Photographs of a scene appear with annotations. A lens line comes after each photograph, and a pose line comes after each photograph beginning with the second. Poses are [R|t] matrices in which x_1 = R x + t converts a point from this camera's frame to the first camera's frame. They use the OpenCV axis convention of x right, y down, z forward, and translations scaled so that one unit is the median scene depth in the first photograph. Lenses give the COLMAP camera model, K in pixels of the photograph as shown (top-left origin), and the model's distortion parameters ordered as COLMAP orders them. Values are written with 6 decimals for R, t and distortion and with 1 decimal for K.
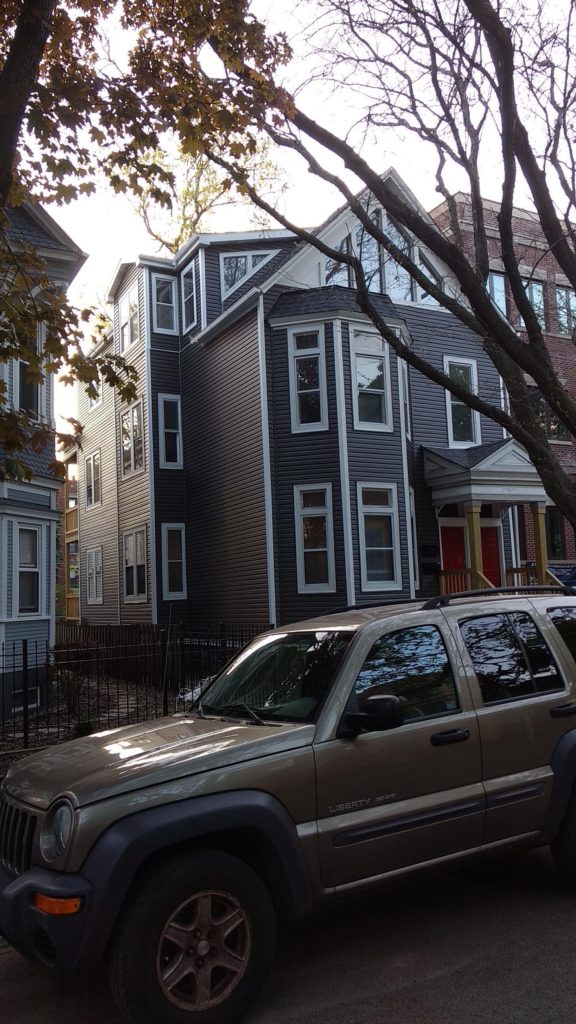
lens RADIAL K [[779.2, 0, 288.0], [0, 779.2, 512.0], [0, 0, 1]] dist [0.001699, -0.000945]
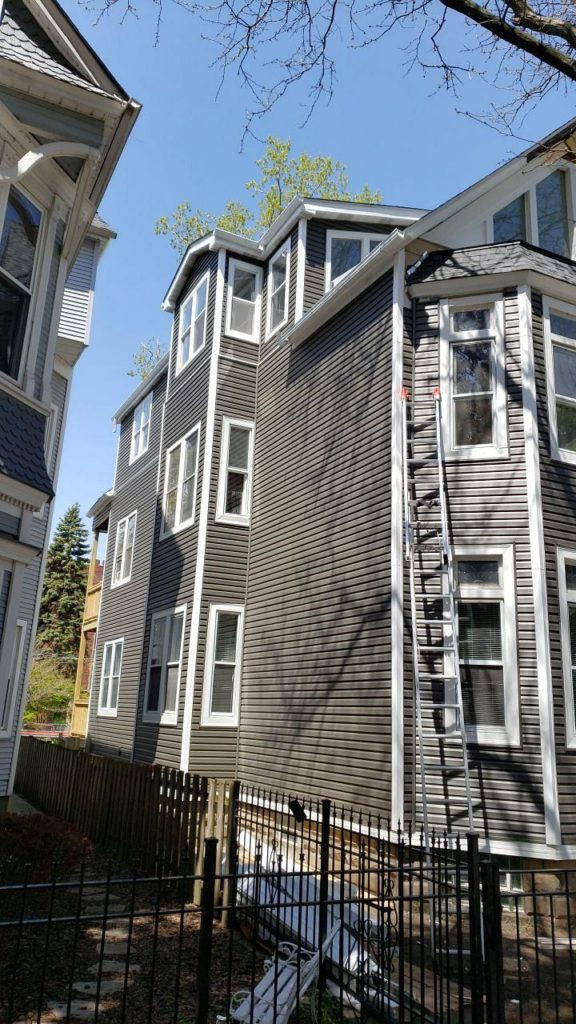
lens RADIAL K [[777.8, 0, 273.5], [0, 777.8, 476.1], [0, 0, 1]] dist [0.003302, -0.000008]
pose [[0.994159, 0.068411, -0.083472, -0.074302], [-0.083090, 0.978751, -0.187462, 0.034530], [0.068873, 0.193302, 0.978719, 0.410580]]
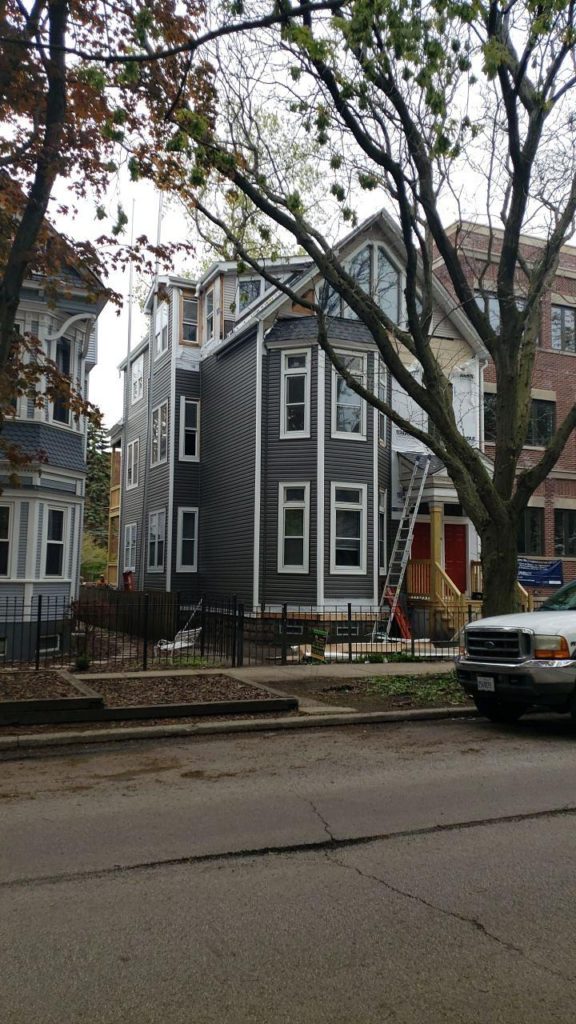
lens RADIAL K [[763.0, 0, 288.0], [0, 763.0, 512.0], [0, 0, 1]] dist [-0.006548, -0.000394]
pose [[0.995823, 0.048399, -0.077424, 0.113534], [-0.046247, 0.998499, 0.029348, -0.023611], [0.078728, -0.025645, 0.996566, -0.169996]]
